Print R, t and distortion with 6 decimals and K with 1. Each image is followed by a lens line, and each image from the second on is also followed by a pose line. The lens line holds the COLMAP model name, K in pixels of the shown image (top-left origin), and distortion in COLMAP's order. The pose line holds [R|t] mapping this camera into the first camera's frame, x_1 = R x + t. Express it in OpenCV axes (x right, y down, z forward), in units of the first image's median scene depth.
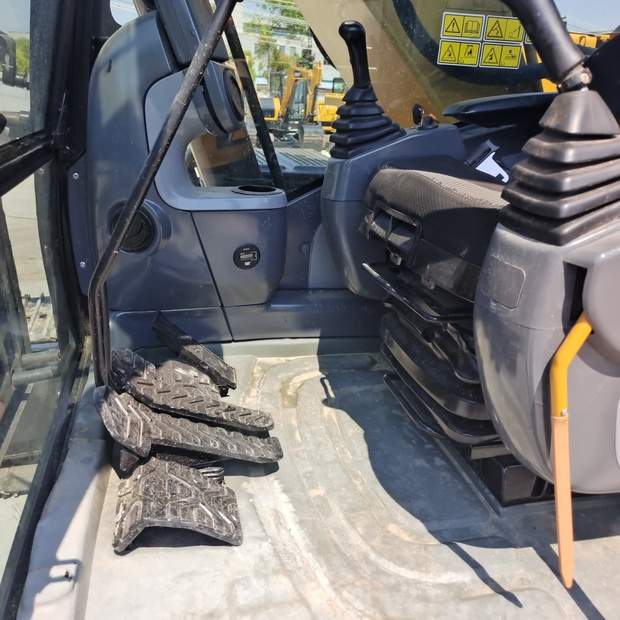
lens RADIAL K [[568.0, 0, 310.0], [0, 568.0, 310.0], [0, 0, 1]] dist [0.020817, 0.023826]
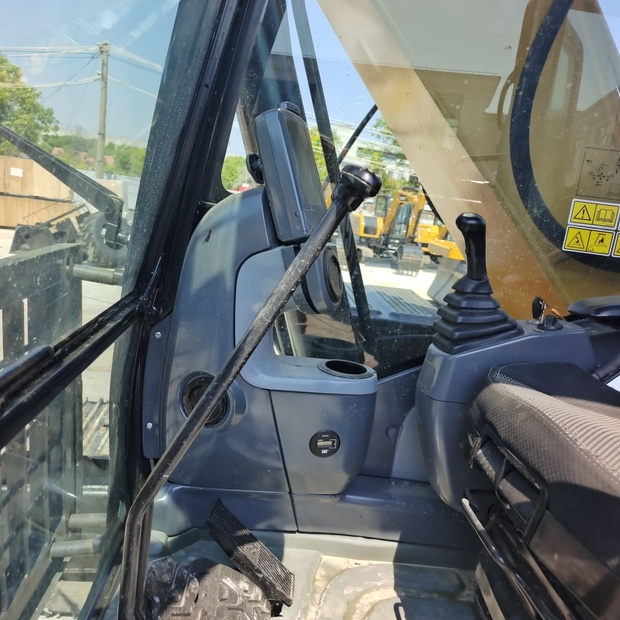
lens RADIAL K [[568.6, 0, 313.8], [0, 568.6, 308.9], [0, 0, 1]] dist [0.006345, 0.025309]
pose [[0.982599, 0.103814, -0.154018, -0.014262], [-0.131155, 0.974961, -0.179579, -0.136727], [0.131519, 0.196654, 0.971612, 0.103521]]
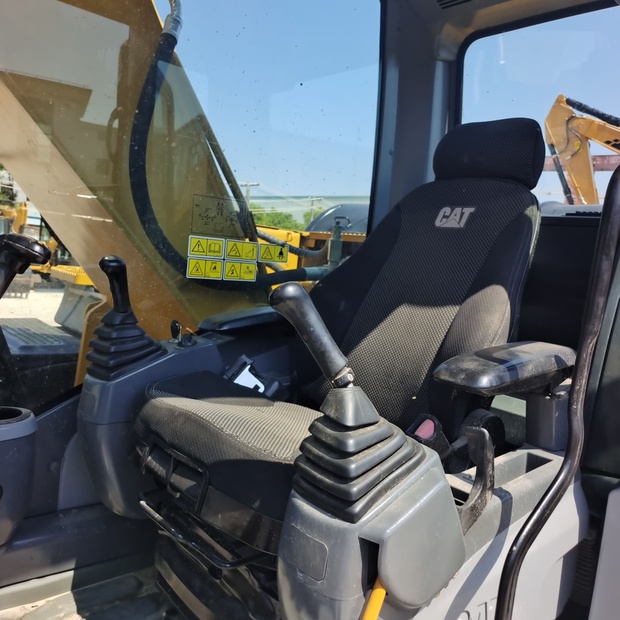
lens RADIAL K [[572.6, 0, 310.0], [0, 572.6, 310.0], [0, 0, 1]] dist [0.028036, 0.006882]
pose [[0.888452, -0.014866, 0.458729, -0.072971], [0.120537, 0.971949, -0.201954, -0.131032], [-0.442859, 0.234720, 0.865322, -0.031212]]
